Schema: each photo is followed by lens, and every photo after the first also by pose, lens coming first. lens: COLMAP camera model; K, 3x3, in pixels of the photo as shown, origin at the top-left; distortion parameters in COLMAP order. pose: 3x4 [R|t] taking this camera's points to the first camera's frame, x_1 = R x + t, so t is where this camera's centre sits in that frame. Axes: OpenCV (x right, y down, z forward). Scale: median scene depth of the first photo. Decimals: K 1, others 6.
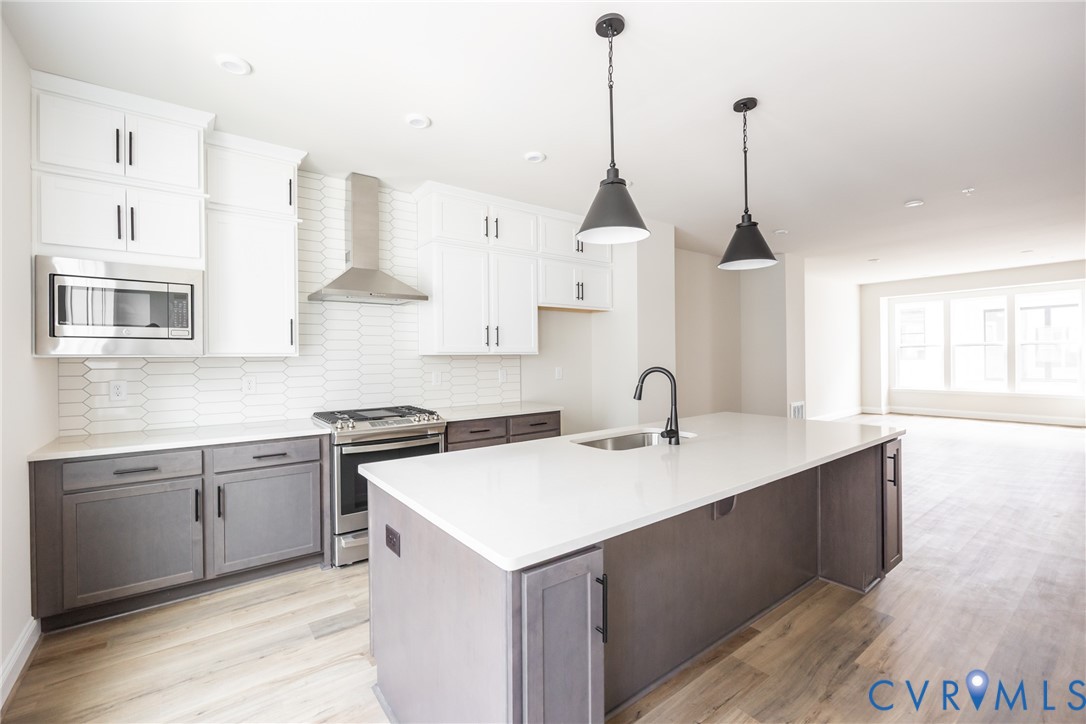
lens RADIAL K [[482.0, 0, 537.2], [0, 482.0, 353.9], [0, 0, 1]] dist [-0.004674, -0.001059]
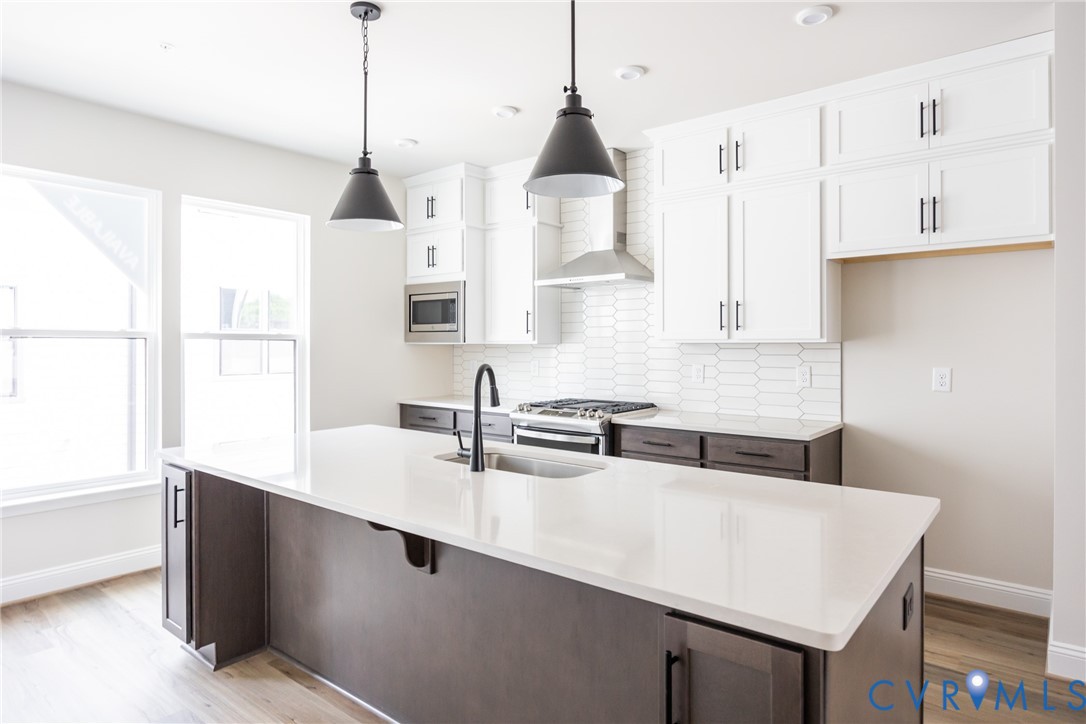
lens RADIAL K [[630.8, 0, 542.5], [0, 630.8, 346.8], [0, 0, 1]] dist [0.005955, 0.000314]
pose [[0.235473, 0.010648, -0.971822, 0.759437], [0.003476, 0.999924, 0.011798, -0.004620], [0.971875, -0.006156, 0.235419, 0.558876]]
